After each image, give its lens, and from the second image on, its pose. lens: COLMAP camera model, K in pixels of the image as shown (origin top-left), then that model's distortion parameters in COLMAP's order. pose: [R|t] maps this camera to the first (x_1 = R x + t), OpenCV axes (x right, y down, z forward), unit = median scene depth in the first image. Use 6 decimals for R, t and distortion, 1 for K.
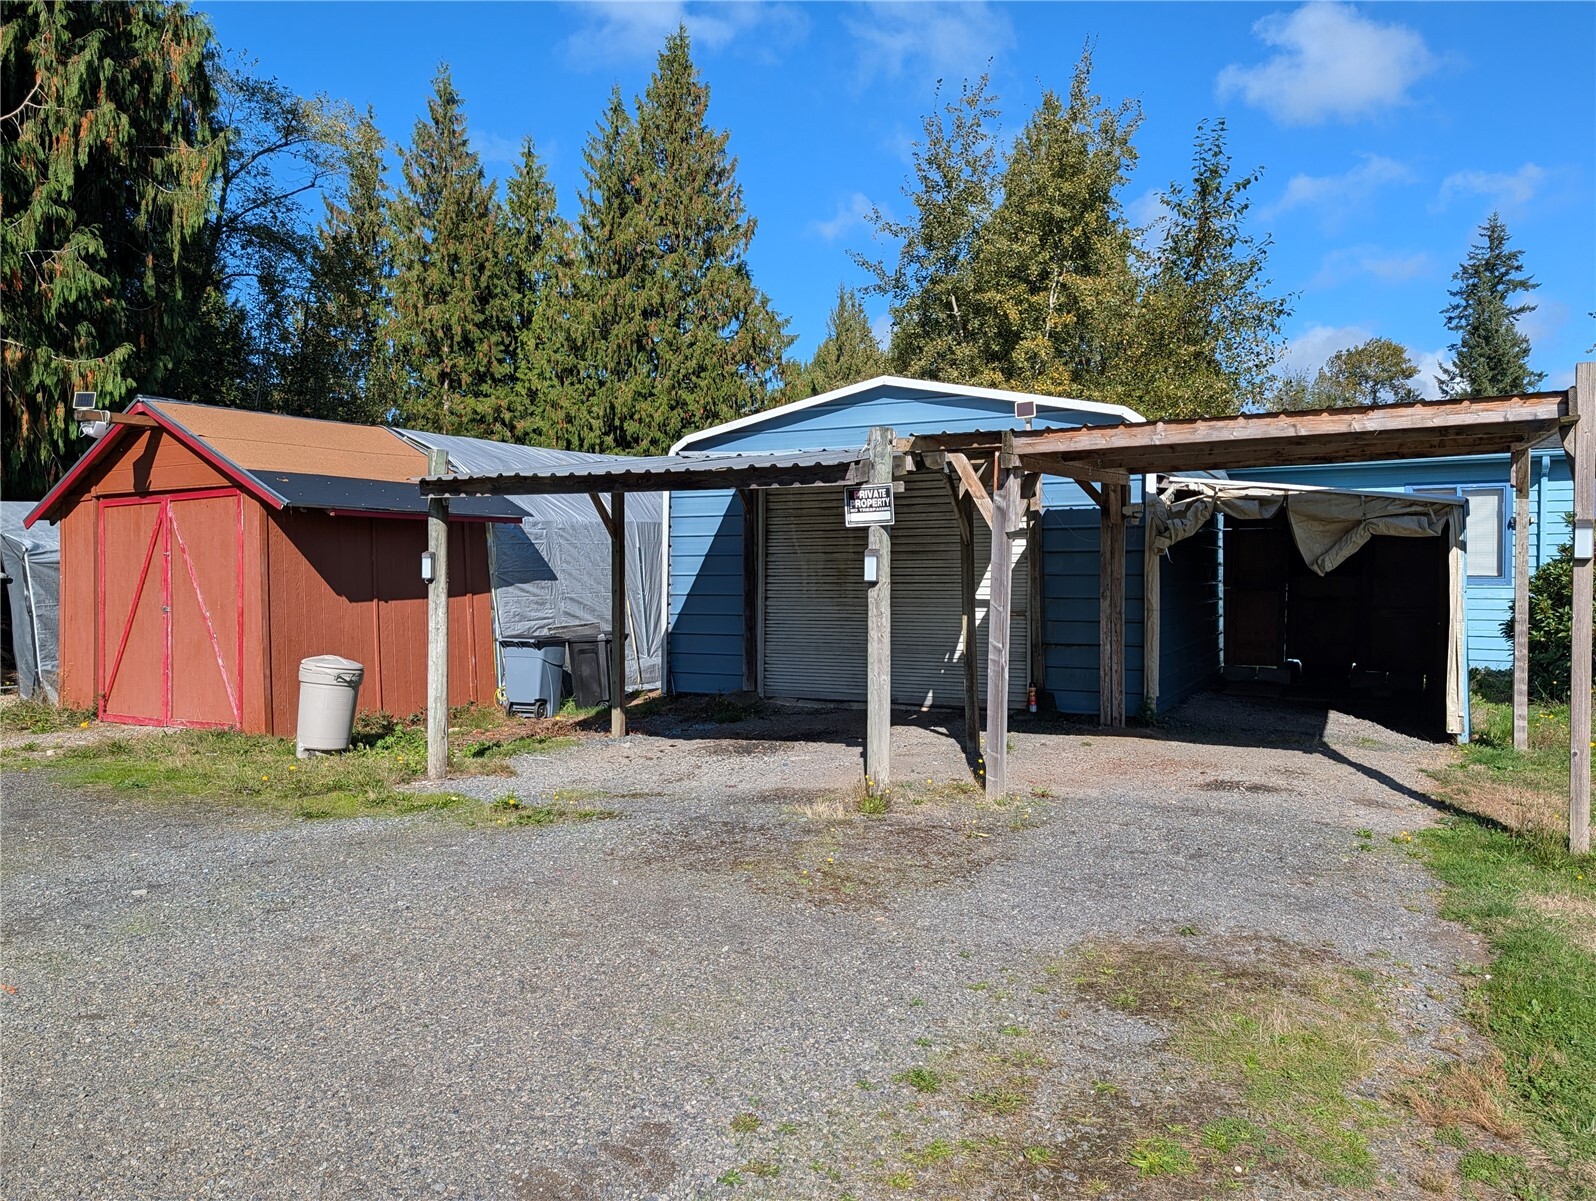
lens RADIAL K [[1127.5, 0, 795.4], [0, 1127.5, 596.5], [0, 0, 1]] dist [0.027990, -0.002689]
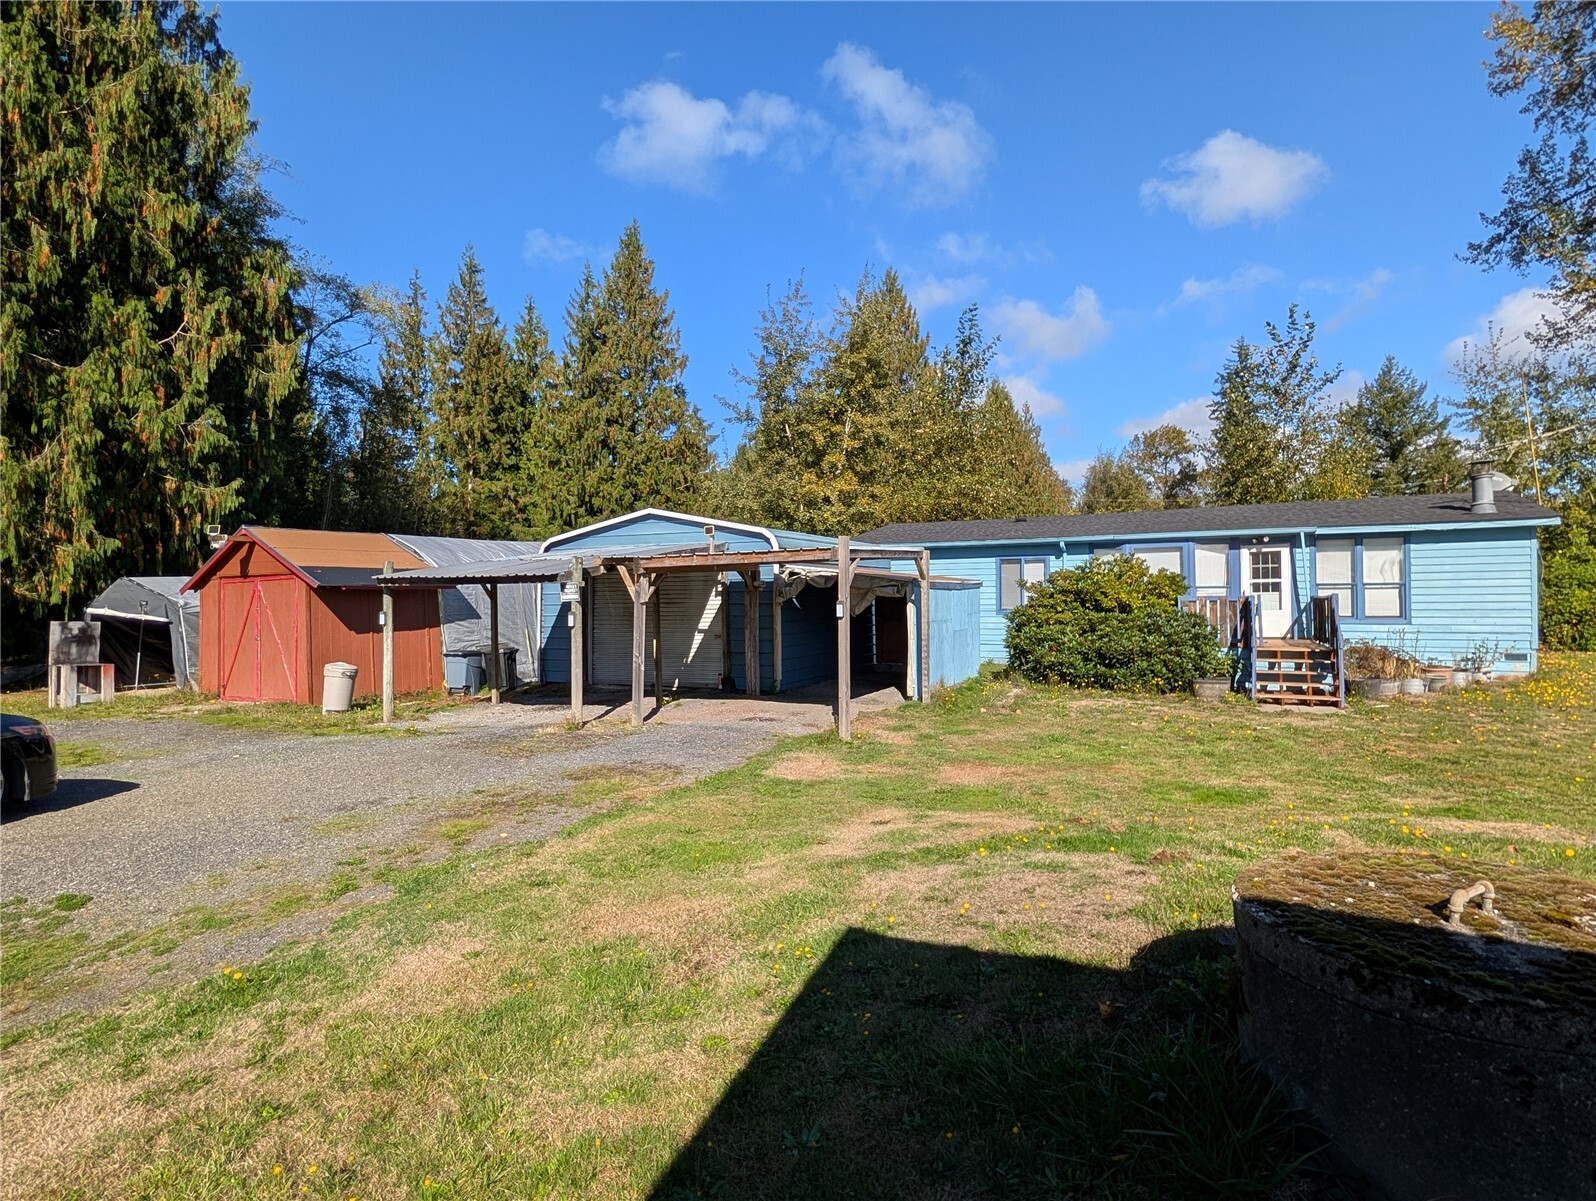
lens RADIAL K [[895.5, 0, 803.3], [0, 895.5, 602.7], [0, 0, 1]] dist [0.016848, -0.001854]
pose [[0.999718, -0.008915, 0.022024, 0.201543], [0.009165, 0.999895, -0.011258, -0.014925], [-0.021922, 0.011456, 0.999694, -0.323528]]
